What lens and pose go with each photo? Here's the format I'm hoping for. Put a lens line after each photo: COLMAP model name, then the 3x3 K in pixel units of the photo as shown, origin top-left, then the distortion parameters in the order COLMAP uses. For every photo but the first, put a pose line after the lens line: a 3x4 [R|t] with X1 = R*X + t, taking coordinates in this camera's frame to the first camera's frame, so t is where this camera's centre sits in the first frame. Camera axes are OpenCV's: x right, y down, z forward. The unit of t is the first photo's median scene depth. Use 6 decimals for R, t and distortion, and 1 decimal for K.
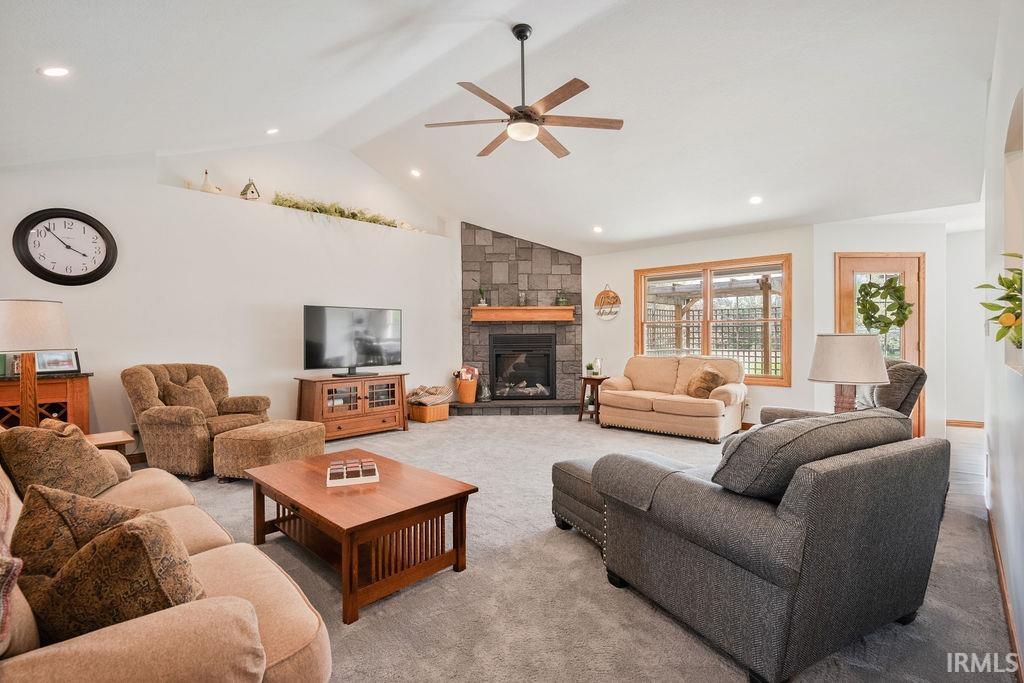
lens RADIAL K [[468.5, 0, 513.1], [0, 468.5, 336.8], [0, 0, 1]] dist [-0.002544, 0.000565]
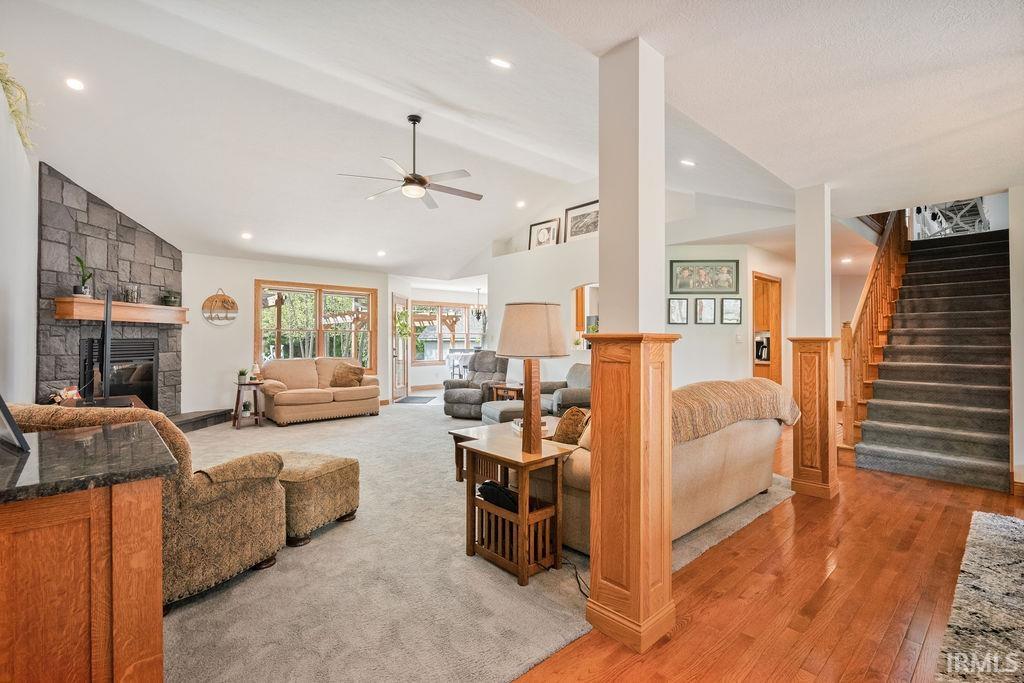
lens RADIAL K [[468.5, 0, 512.0], [0, 468.5, 342.1], [0, 0, 1]] dist [-0.002544, 0.000565]
pose [[0.084497, 0.001452, 0.996423, -0.685612], [0.002762, 0.999995, -0.001691, 0.002400], [-0.996420, 0.002895, 0.084492, 0.308796]]
